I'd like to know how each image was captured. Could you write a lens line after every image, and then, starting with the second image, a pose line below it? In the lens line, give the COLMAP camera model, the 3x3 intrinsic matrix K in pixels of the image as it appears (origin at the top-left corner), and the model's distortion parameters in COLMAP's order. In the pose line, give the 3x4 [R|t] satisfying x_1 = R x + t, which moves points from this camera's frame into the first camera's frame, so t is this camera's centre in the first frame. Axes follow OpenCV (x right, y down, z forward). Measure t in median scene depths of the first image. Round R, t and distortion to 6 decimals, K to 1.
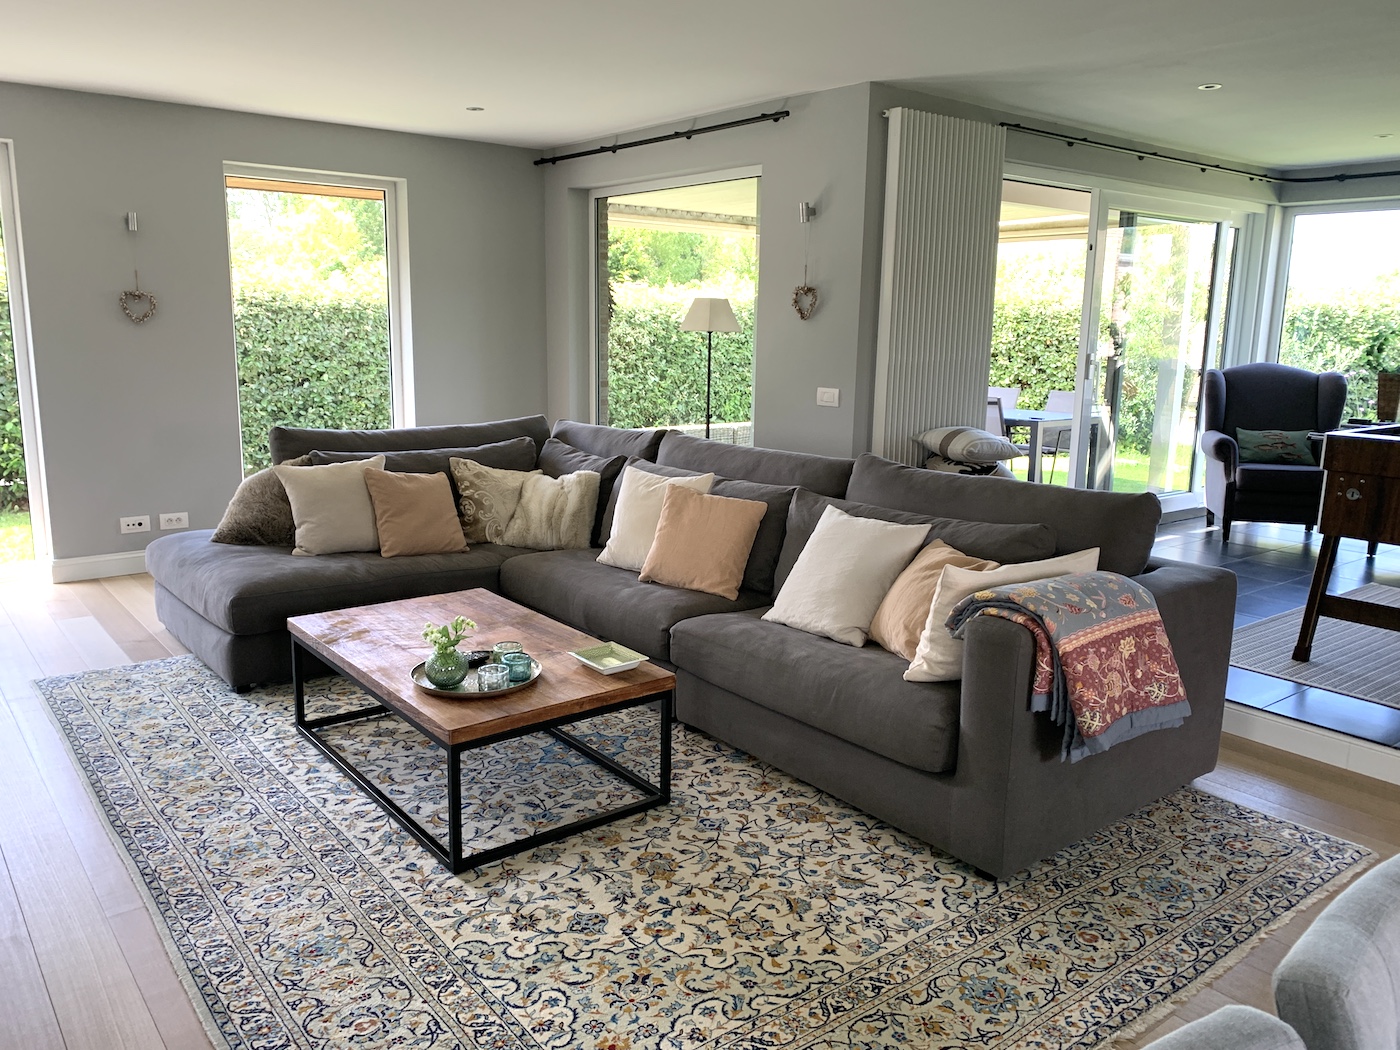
lens RADIAL K [[1074.9, 0, 699.9], [0, 1074.9, 519.7], [0, 0, 1]] dist [0.045658, -0.073667]
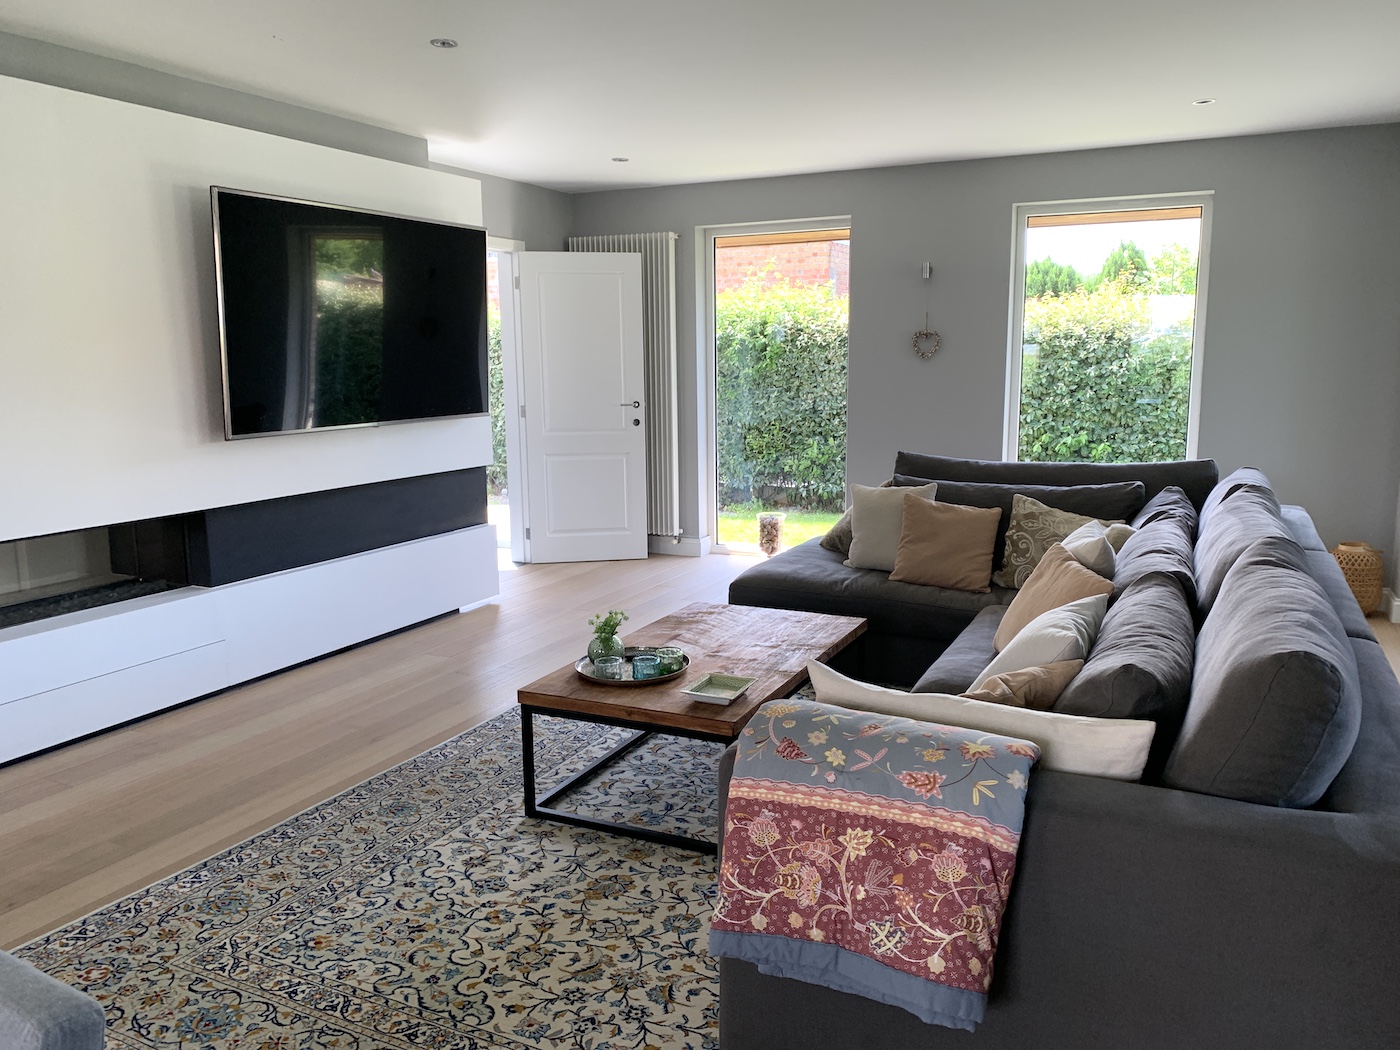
lens RADIAL K [[1074.9, 0, 700.7], [0, 1074.9, 529.2], [0, 0, 1]] dist [0.045658, -0.073667]
pose [[0.431400, 0.122903, -0.893750, 0.891214], [-0.146381, 0.987085, 0.065082, -0.088150], [0.890206, 0.102752, 0.443819, 0.626690]]
